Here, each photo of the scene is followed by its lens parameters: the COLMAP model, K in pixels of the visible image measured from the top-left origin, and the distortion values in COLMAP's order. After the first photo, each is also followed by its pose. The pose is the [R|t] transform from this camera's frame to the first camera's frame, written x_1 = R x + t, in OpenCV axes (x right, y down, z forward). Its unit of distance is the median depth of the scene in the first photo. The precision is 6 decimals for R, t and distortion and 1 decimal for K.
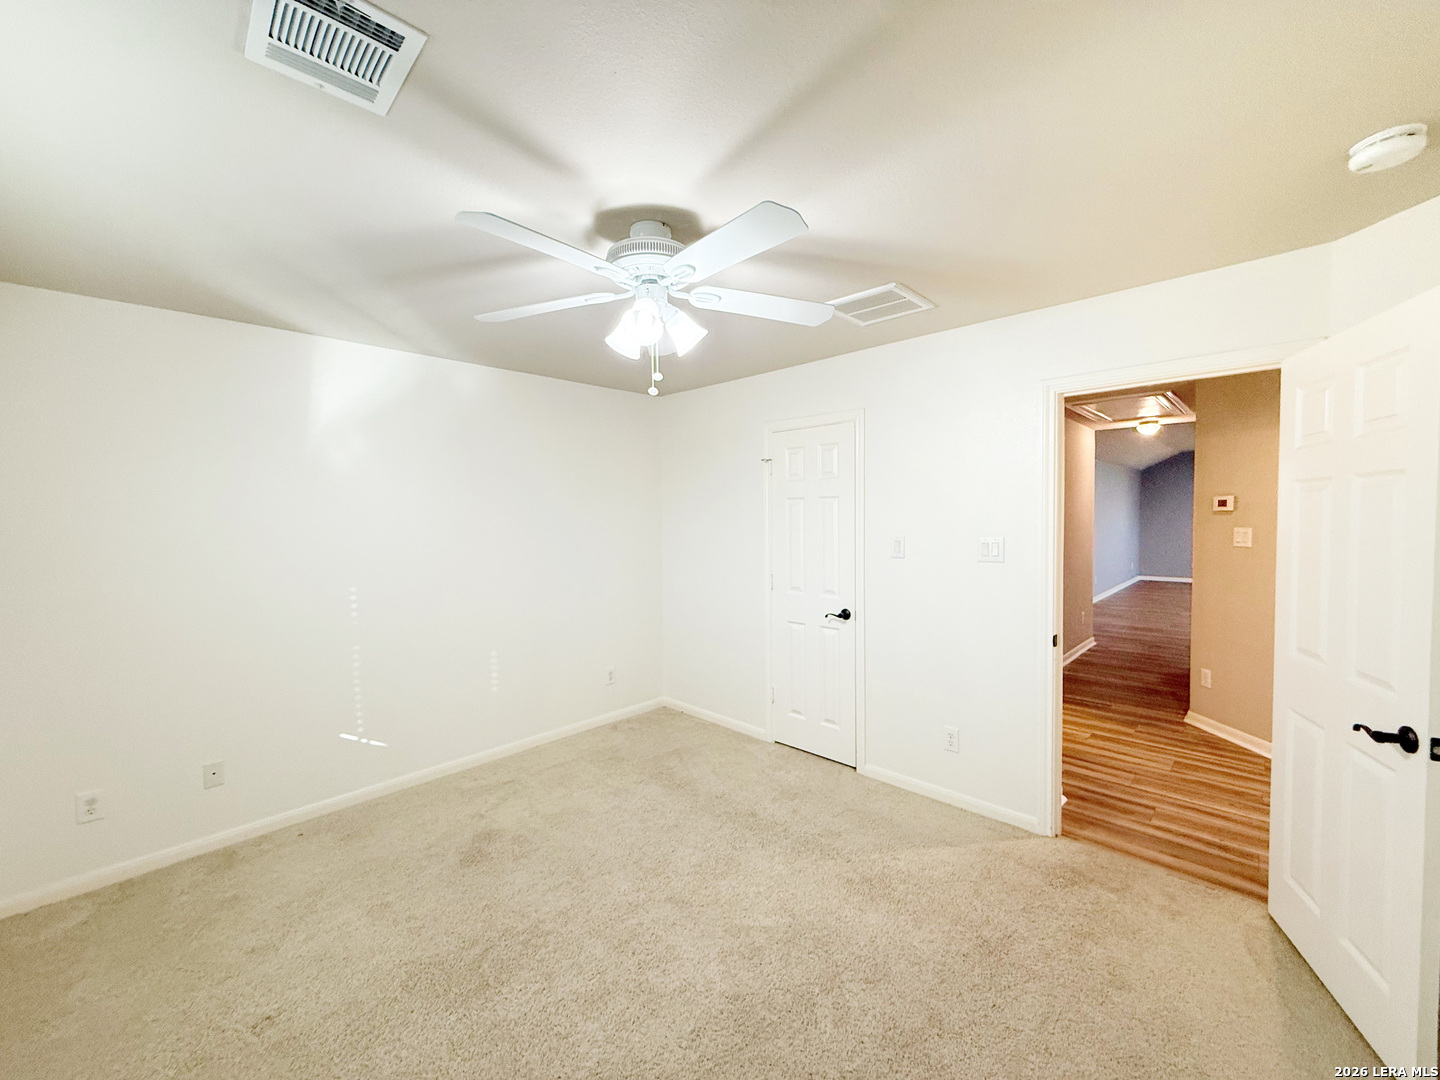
lens RADIAL K [[578.7, 0, 715.2], [0, 578.7, 540.0], [0, 0, 1]] dist [-0.000521, -0.000135]
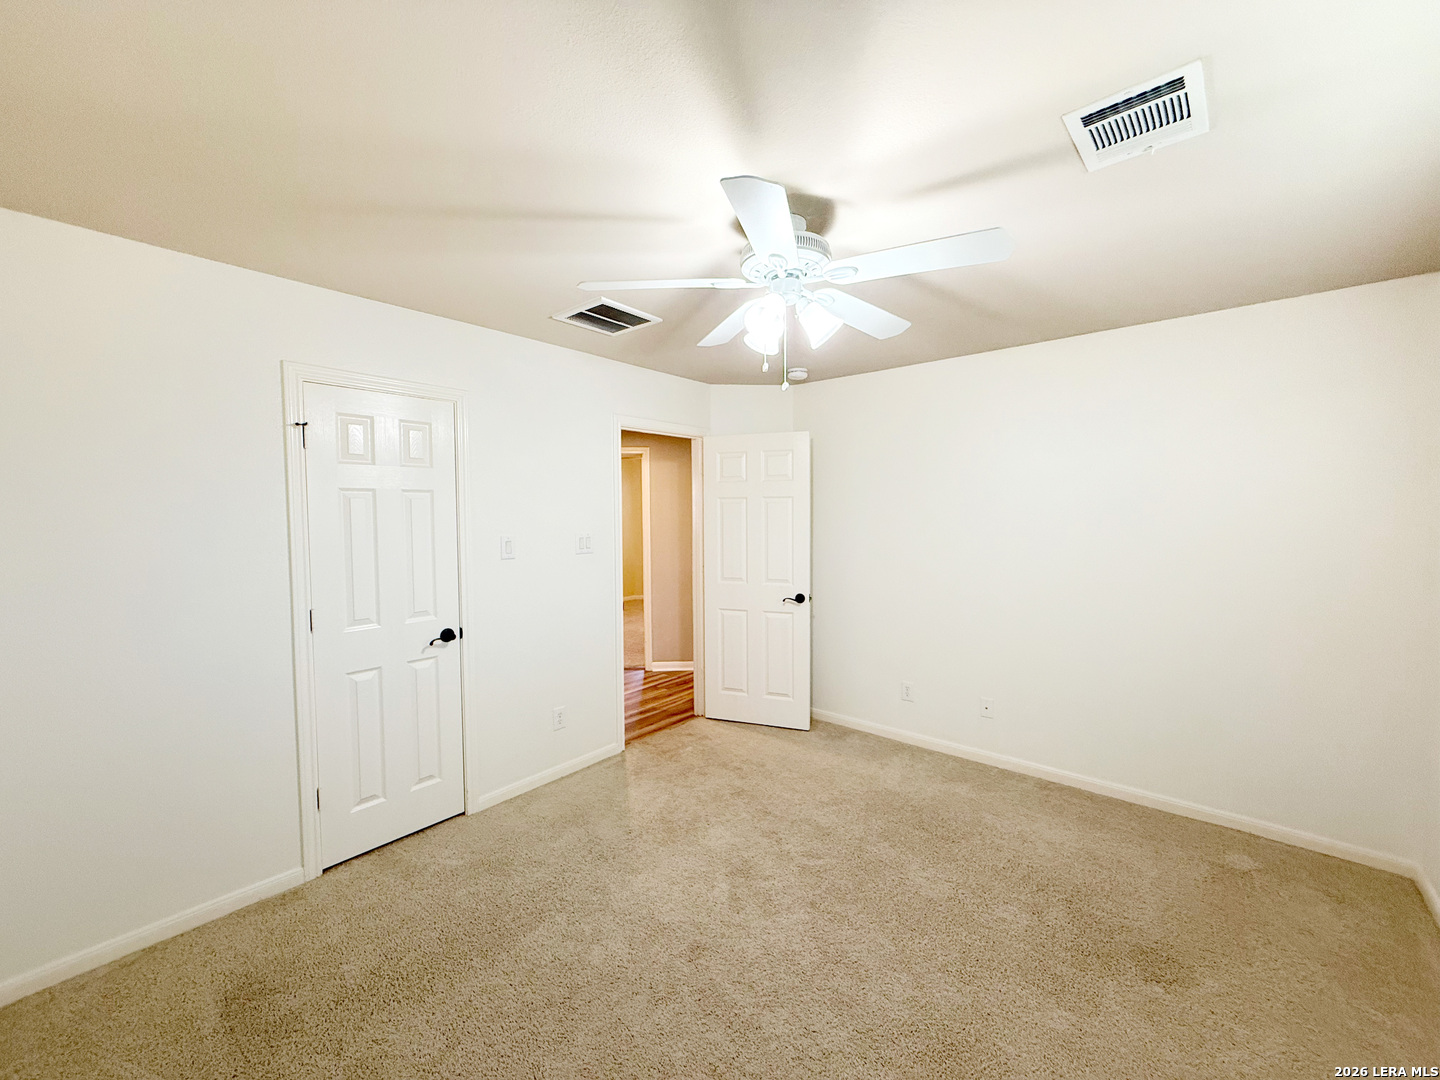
lens RADIAL K [[578.7, 0, 715.2], [0, 578.7, 540.0], [0, 0, 1]] dist [-0.000521, -0.000135]
pose [[-0.066840, -0.034216, 0.997177, -0.779937], [0.052527, 0.997905, 0.037762, -0.021846], [-0.996380, 0.054903, -0.064903, 0.848496]]
